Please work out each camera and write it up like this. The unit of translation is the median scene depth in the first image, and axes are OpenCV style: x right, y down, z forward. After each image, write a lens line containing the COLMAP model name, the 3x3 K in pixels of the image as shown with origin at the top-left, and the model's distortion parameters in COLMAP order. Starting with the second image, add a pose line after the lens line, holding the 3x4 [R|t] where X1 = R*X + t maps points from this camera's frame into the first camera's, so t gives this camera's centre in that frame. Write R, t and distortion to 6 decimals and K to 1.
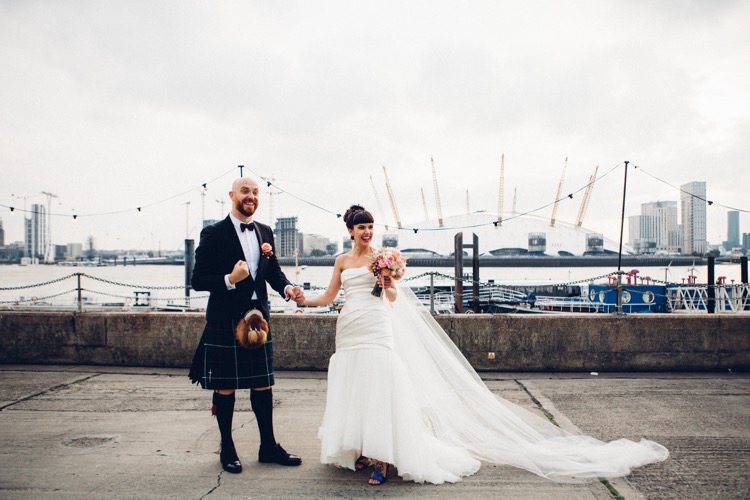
lens RADIAL K [[533.2, 0, 382.3], [0, 533.2, 265.0], [0, 0, 1]] dist [-0.085091, 0.028424]
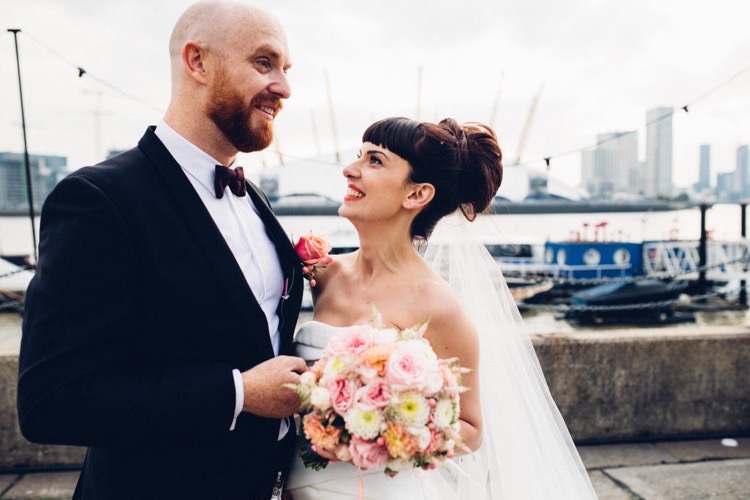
lens RADIAL K [[710.7, 0, 377.6], [0, 710.7, 257.4], [0, 0, 1]] dist [-0.028976, 0.000000]
pose [[0.986147, -0.016967, 0.165003, -0.008457], [0.006908, 0.998092, 0.061352, -0.003650], [-0.165729, -0.059362, 0.984383, 0.046521]]
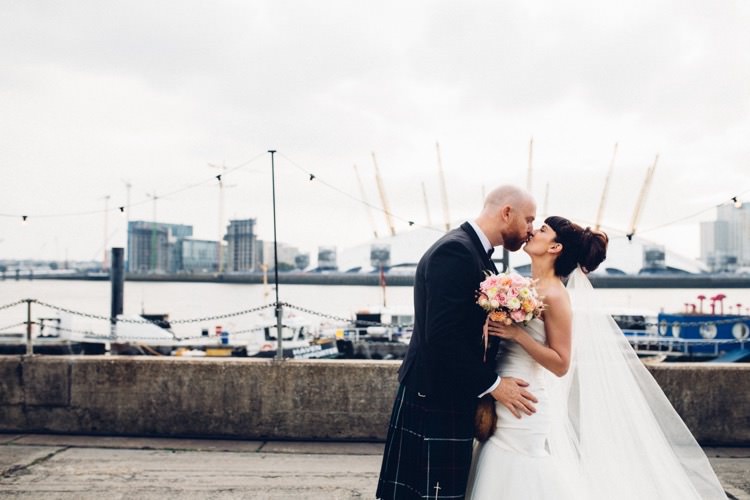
lens RADIAL K [[710.7, 0, 379.8], [0, 710.7, 255.6], [0, 0, 1]] dist [-0.028976, 0.000000]
pose [[0.999803, 0.010232, 0.017012, -0.018717], [-0.009552, 0.999171, -0.039567, -0.001418], [-0.017403, 0.039397, 0.999072, 0.006900]]
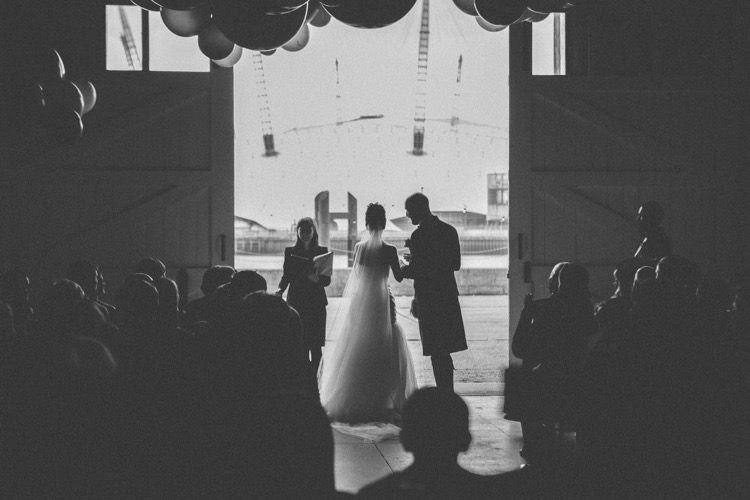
lens RADIAL K [[1460.6, 0, 374.8], [0, 1460.6, 249.4], [0, 0, 1]] dist [-0.004631, 0.000000]
pose [[0.982924, -0.001033, 0.184011, -0.061105], [0.001711, 0.999992, -0.003526, 0.003925], [-0.184005, 0.003780, 0.982918, -0.371598]]
